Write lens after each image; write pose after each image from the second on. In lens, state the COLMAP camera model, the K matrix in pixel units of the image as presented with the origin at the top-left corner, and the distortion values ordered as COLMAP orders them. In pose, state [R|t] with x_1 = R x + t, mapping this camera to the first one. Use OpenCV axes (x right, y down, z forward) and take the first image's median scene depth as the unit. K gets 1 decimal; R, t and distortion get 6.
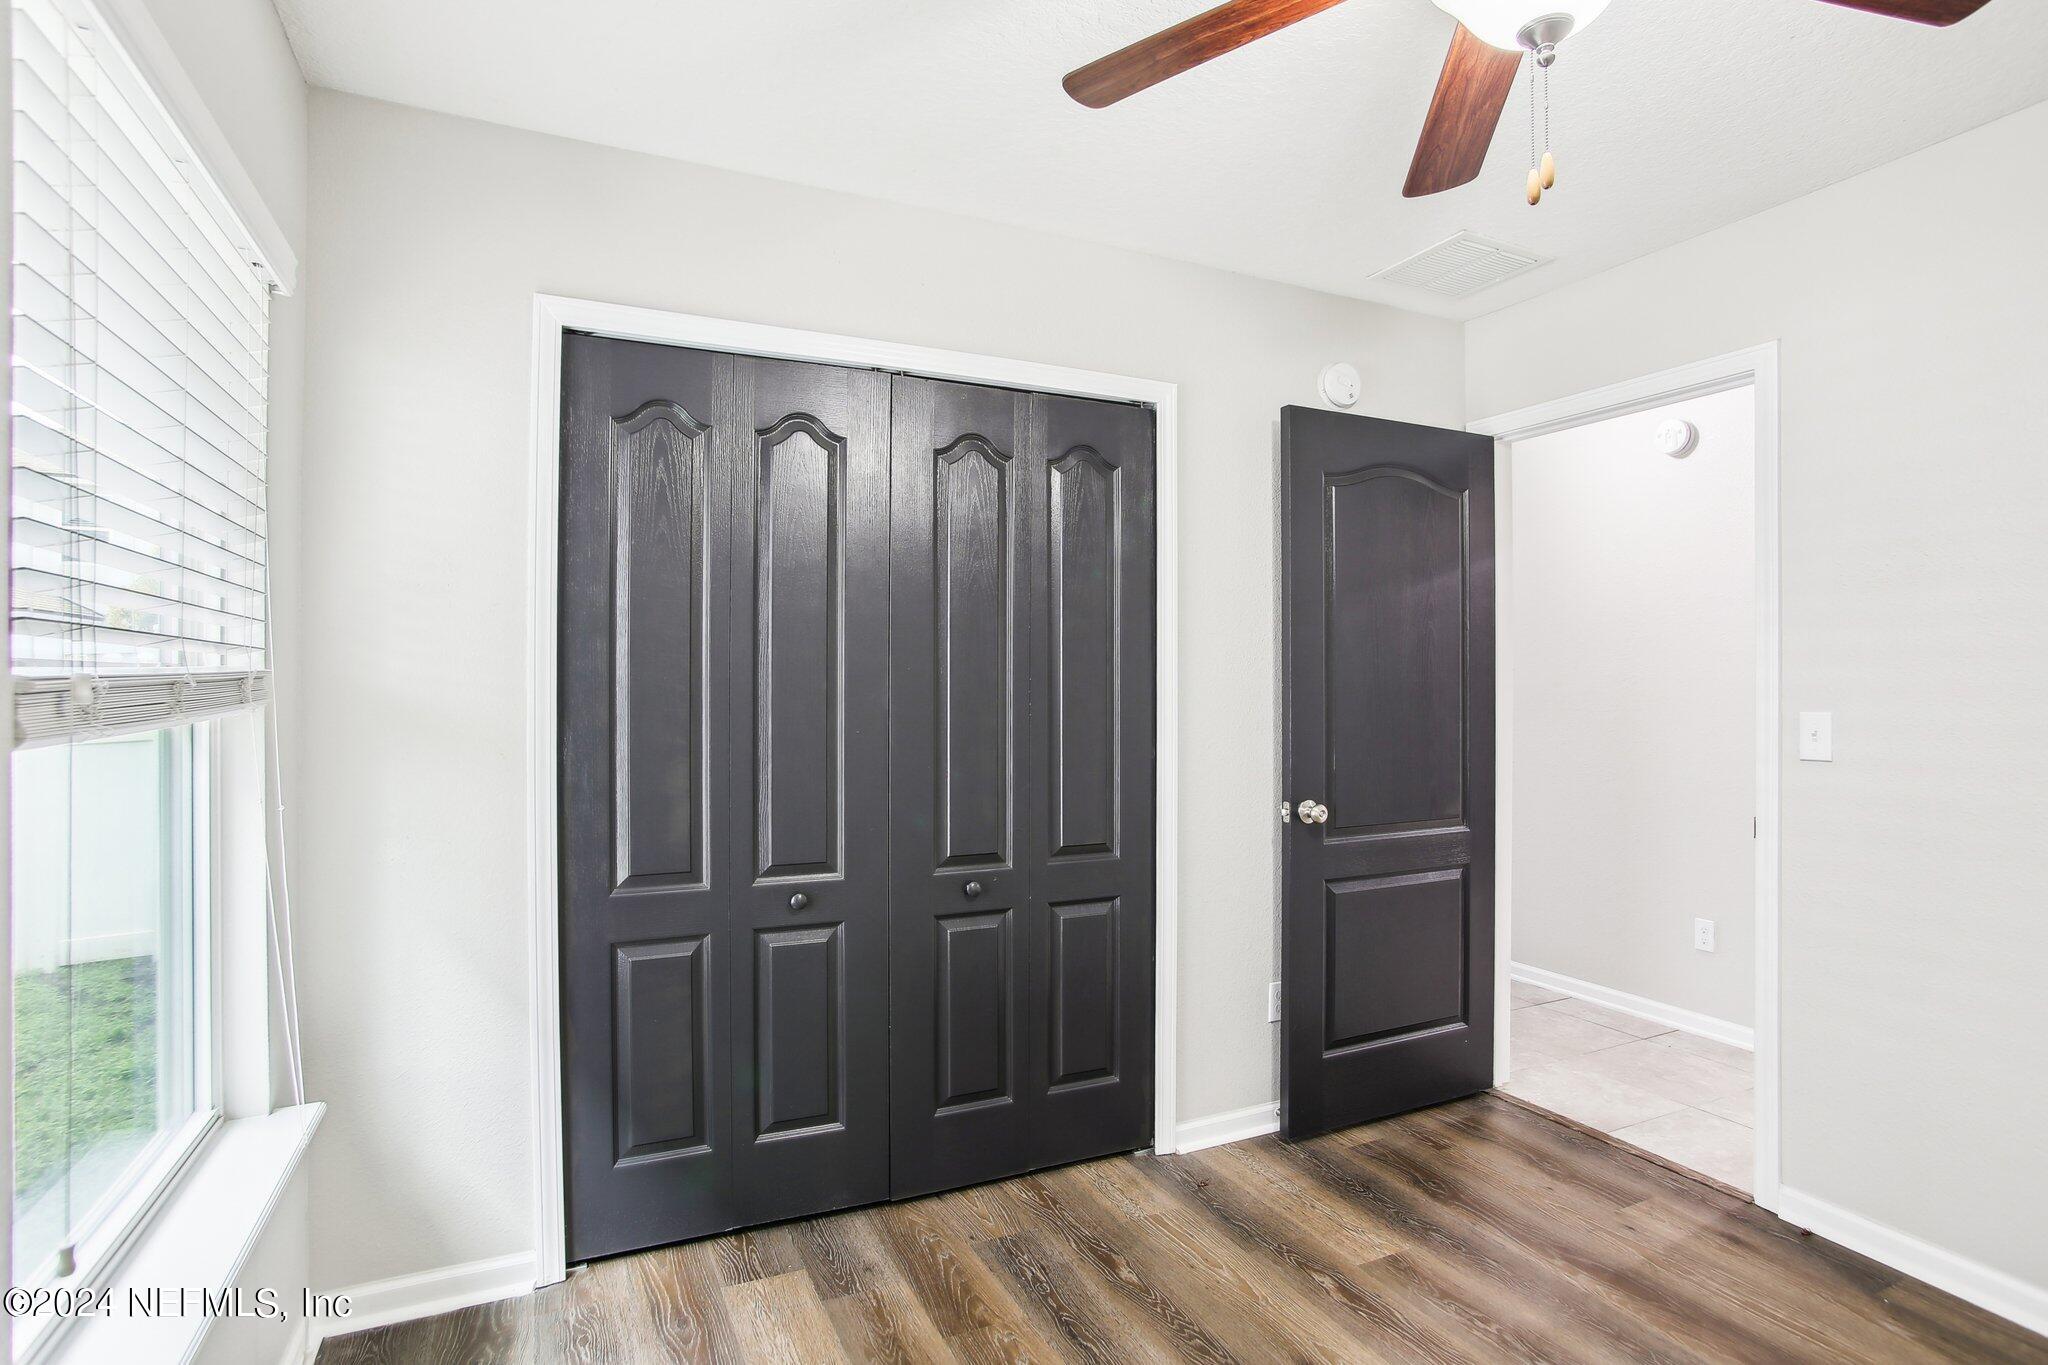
lens RADIAL K [[1033.9, 0, 1047.6], [0, 1033.9, 672.6], [0, 0, 1]] dist [-0.081505, 0.043177]
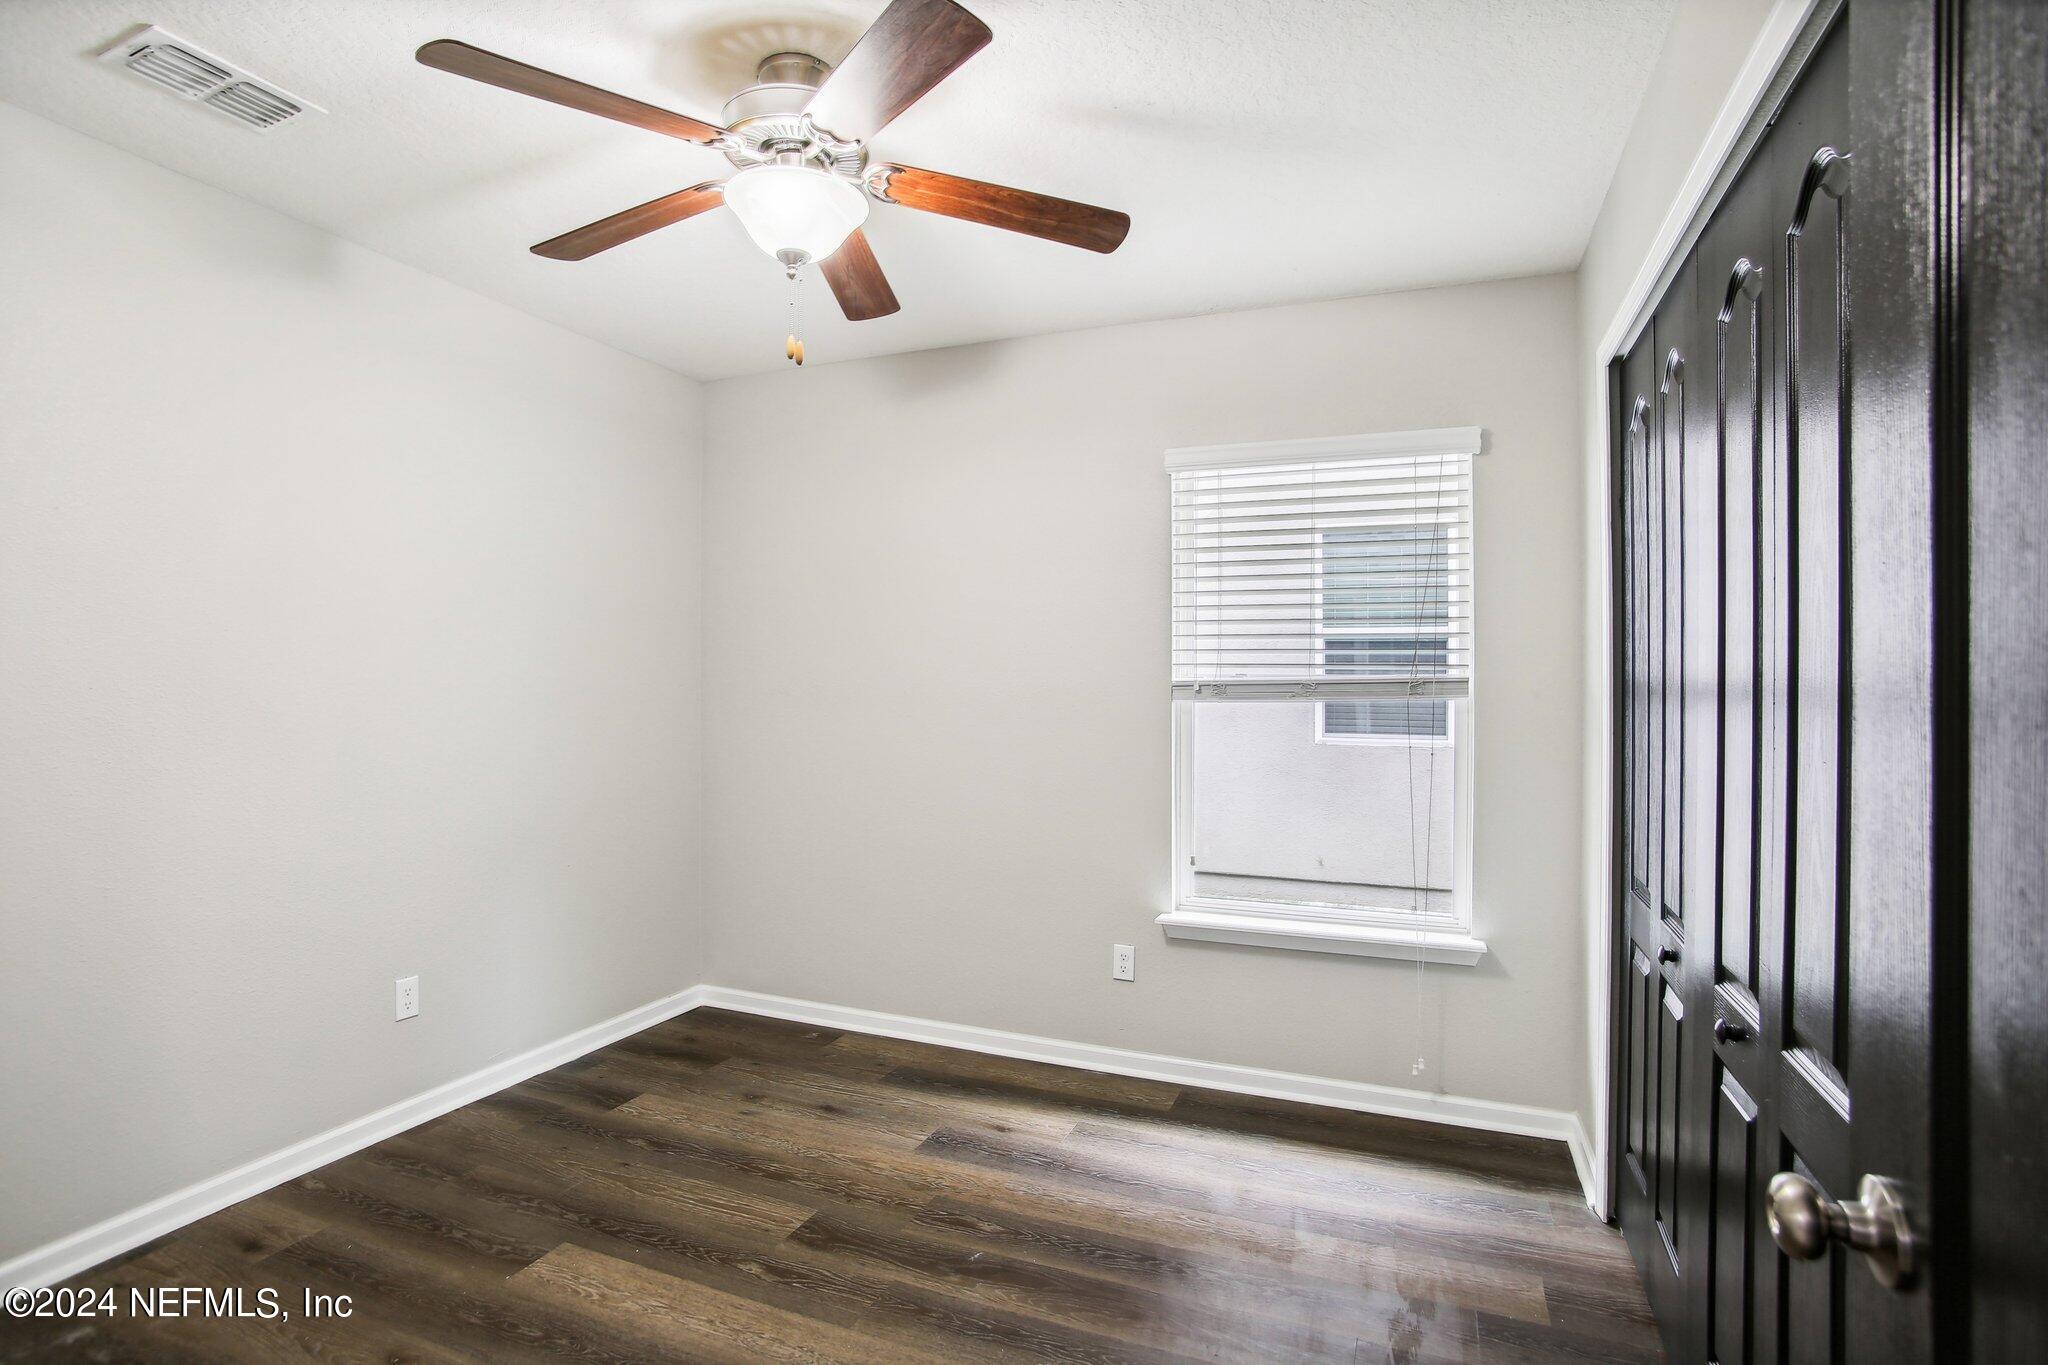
lens RADIAL K [[1017.0, 0, 1024.0], [0, 1017.0, 682.5], [0, 0, 1]] dist [-0.055917, 0.000290]
pose [[-0.737872, -0.007360, -0.674900, 0.579226], [-0.002202, 0.999961, -0.008498, 0.013907], [0.674937, -0.004785, -0.737860, 1.080751]]
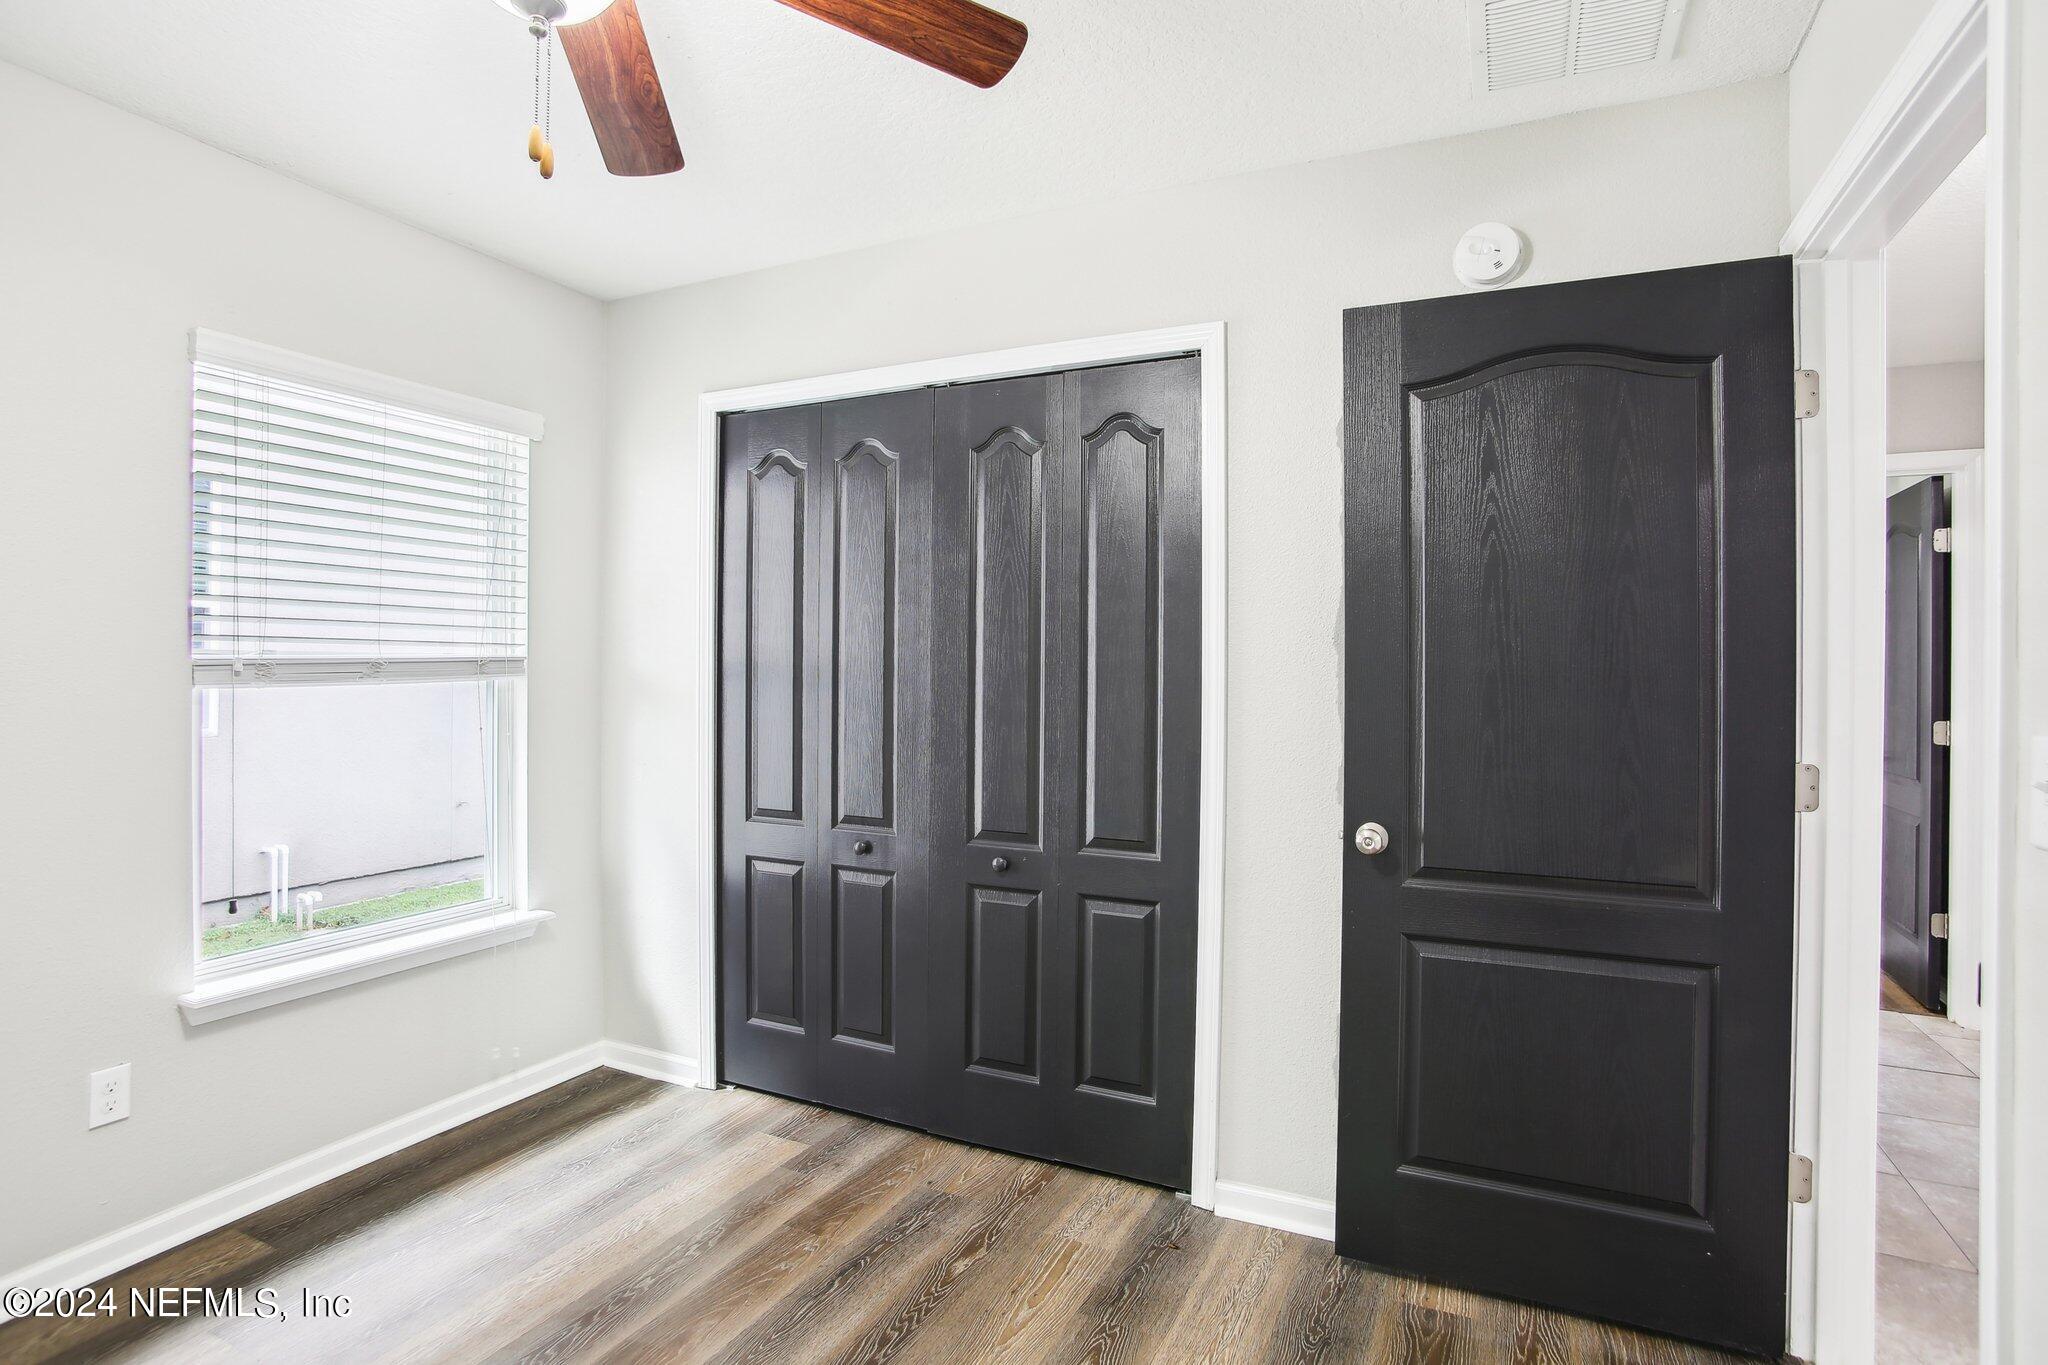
lens RADIAL K [[1038.3, 0, 1016.8], [0, 1038.3, 655.5], [0, 0, 1]] dist [-0.086054, 0.043399]
pose [[0.630309, -0.007756, -0.776306, 0.707101], [0.002607, 0.999966, -0.007874, 0.007298], [0.776340, 0.002939, 0.630307, 0.334152]]
